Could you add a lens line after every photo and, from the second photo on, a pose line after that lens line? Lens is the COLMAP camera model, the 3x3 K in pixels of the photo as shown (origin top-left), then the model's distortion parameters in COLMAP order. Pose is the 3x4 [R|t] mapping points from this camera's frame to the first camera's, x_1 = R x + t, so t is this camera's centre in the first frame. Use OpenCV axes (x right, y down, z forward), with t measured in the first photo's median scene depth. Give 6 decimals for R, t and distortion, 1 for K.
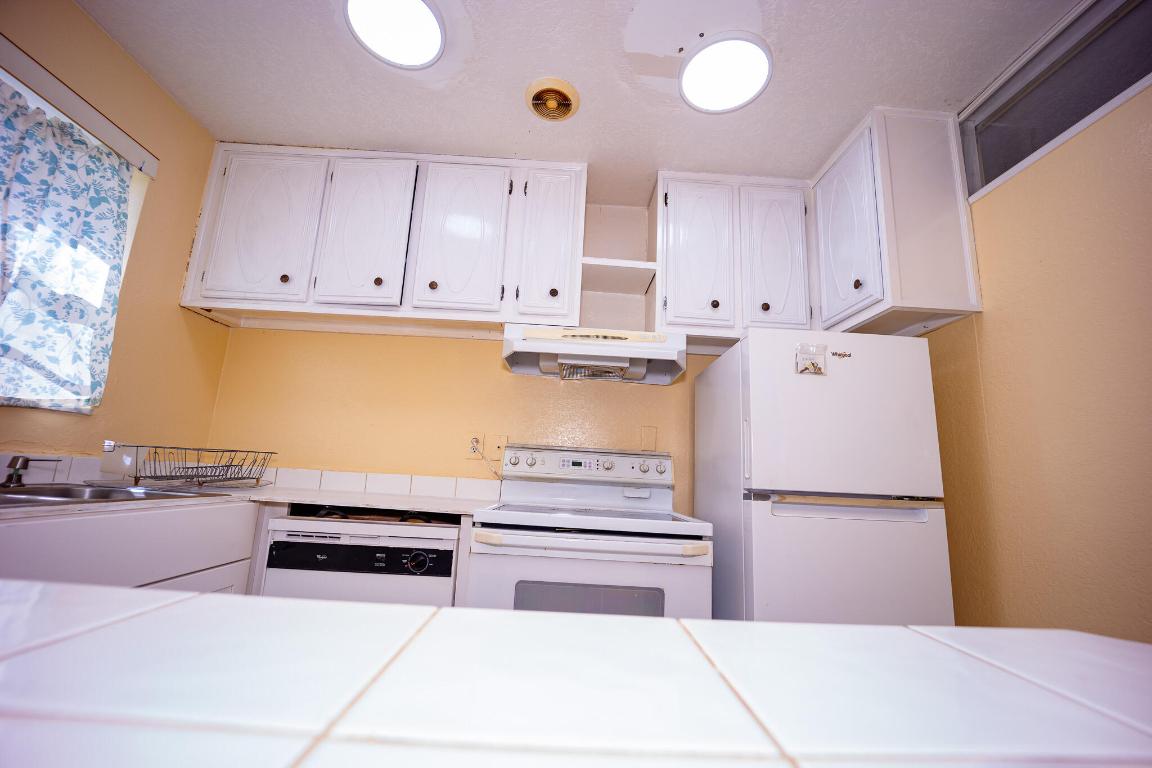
lens RADIAL K [[464.3, 0, 574.5], [0, 464.3, 387.5], [0, 0, 1]] dist [-0.022920, 0.000588]
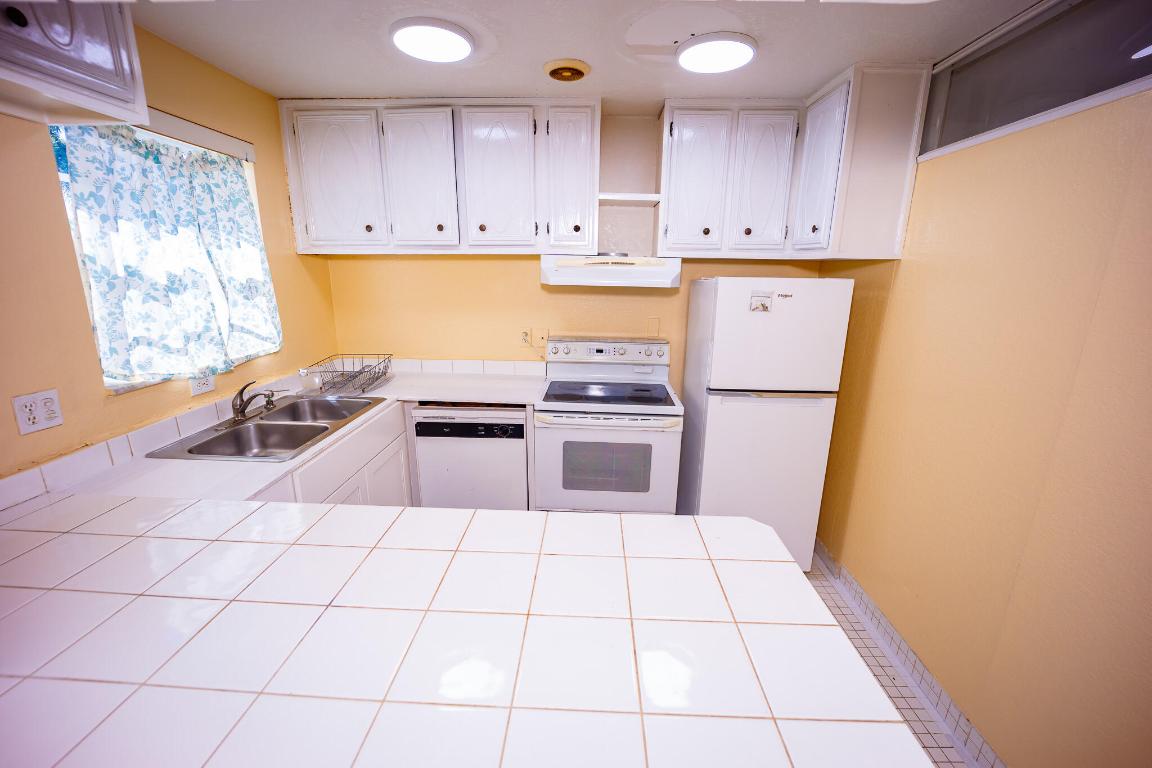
lens RADIAL K [[464.3, 0, 573.2], [0, 464.3, 387.4], [0, 0, 1]] dist [-0.022920, 0.000588]
pose [[0.996702, -0.022880, -0.077856, 0.035465], [0.053817, 0.904455, 0.423160, -0.365018], [0.060736, -0.425954, 0.902704, -0.340689]]
